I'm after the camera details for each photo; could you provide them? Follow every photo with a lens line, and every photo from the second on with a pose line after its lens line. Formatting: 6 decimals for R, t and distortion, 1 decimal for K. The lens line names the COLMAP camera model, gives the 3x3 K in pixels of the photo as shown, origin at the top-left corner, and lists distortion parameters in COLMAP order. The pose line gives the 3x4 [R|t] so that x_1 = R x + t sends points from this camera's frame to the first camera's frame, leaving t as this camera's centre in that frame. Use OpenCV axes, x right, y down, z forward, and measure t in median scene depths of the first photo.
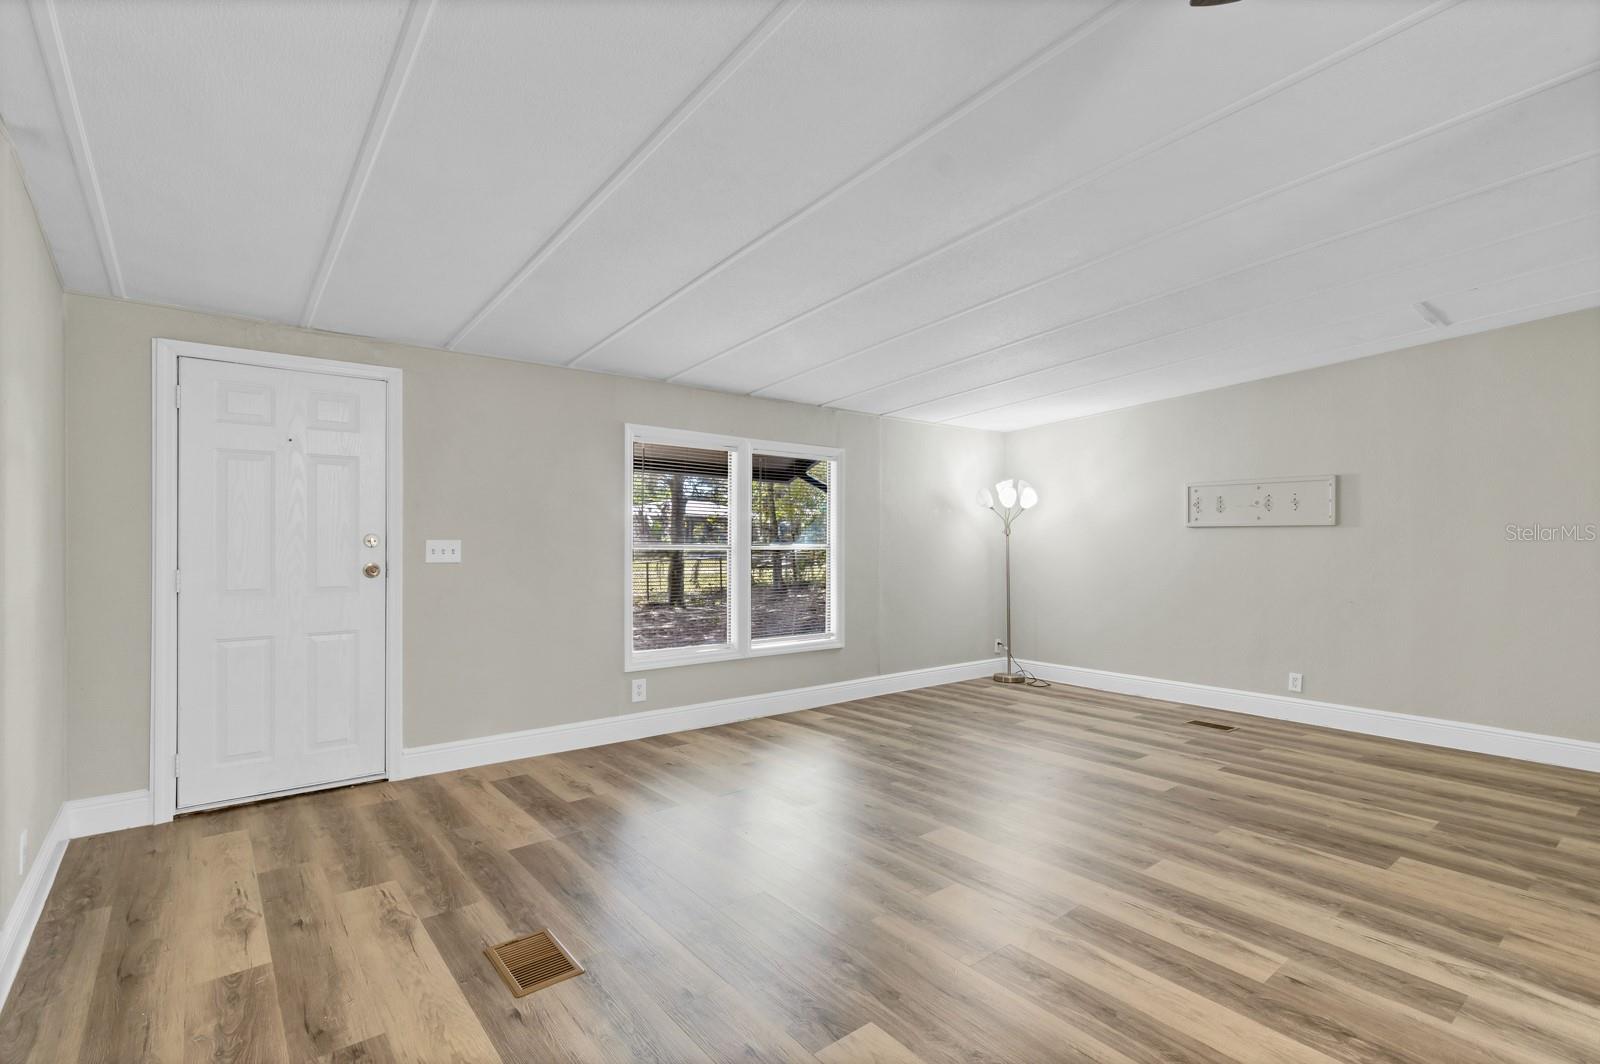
lens RADIAL K [[758.0, 0, 799.1], [0, 758.0, 541.5], [0, 0, 1]] dist [0.000410, -0.005576]
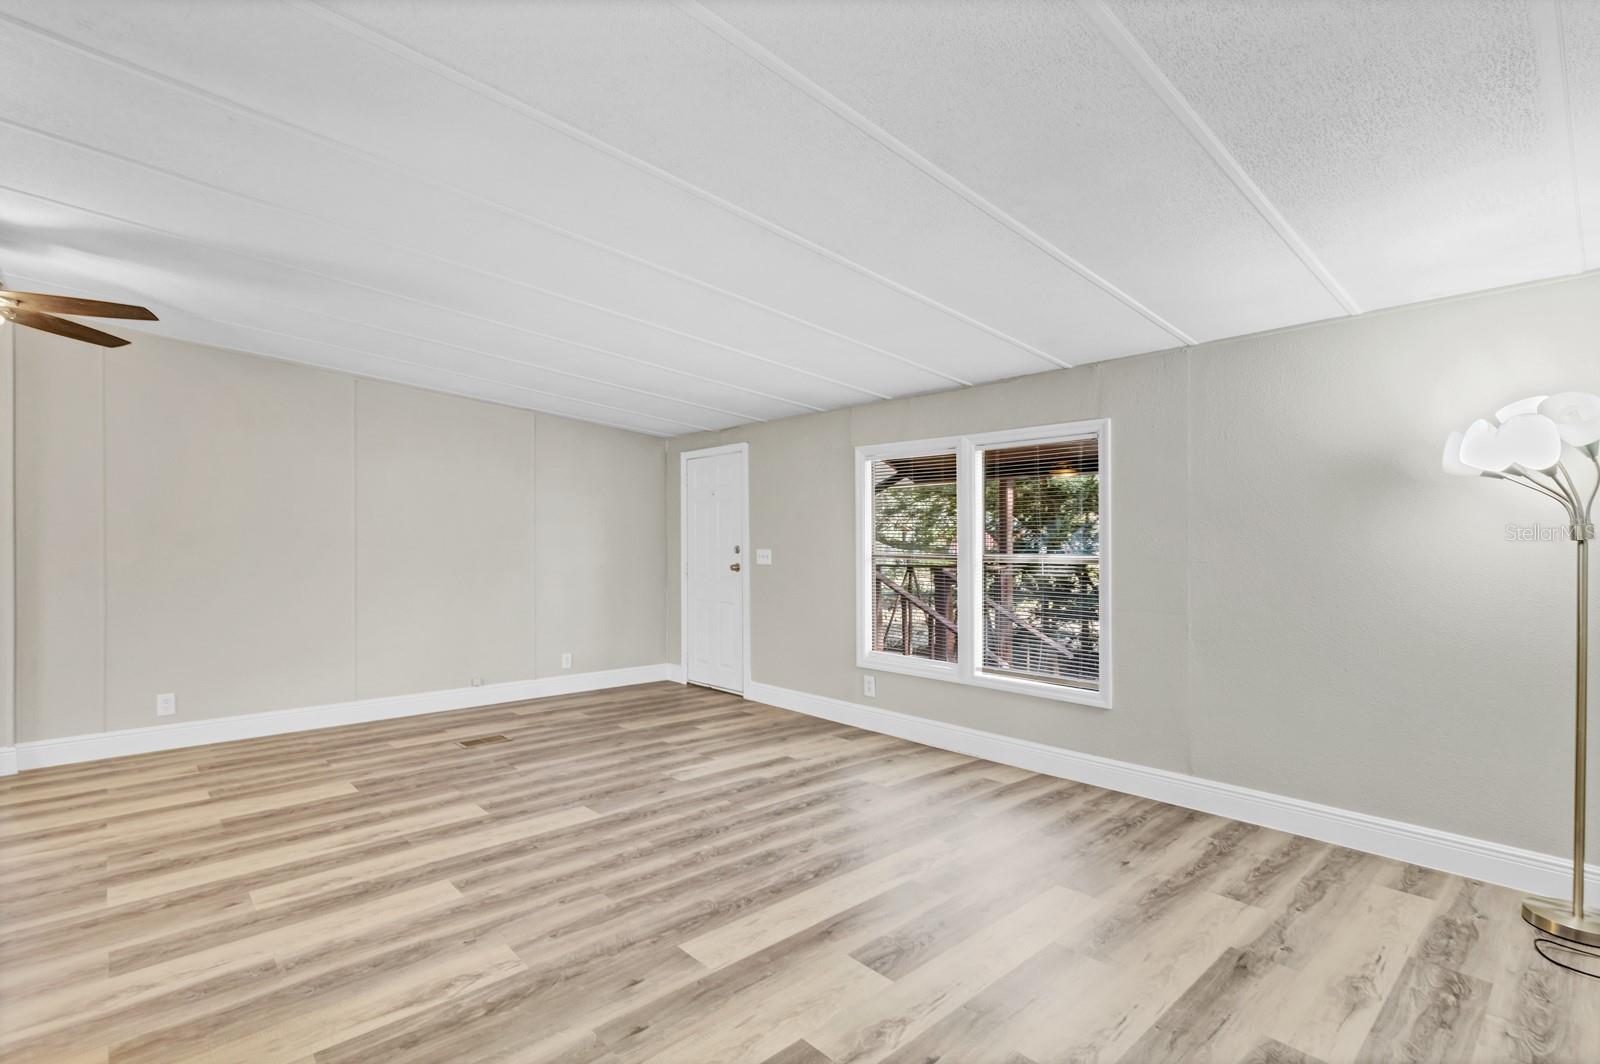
lens RADIAL K [[758.0, 0, 805.7], [0, 758.0, 536.0], [0, 0, 1]] dist [0.000410, -0.005576]
pose [[0.068700, -0.015973, -0.997509, 1.060135], [-0.007689, 0.999834, -0.016540, -0.003173], [0.997608, 0.008806, 0.068566, 0.996607]]
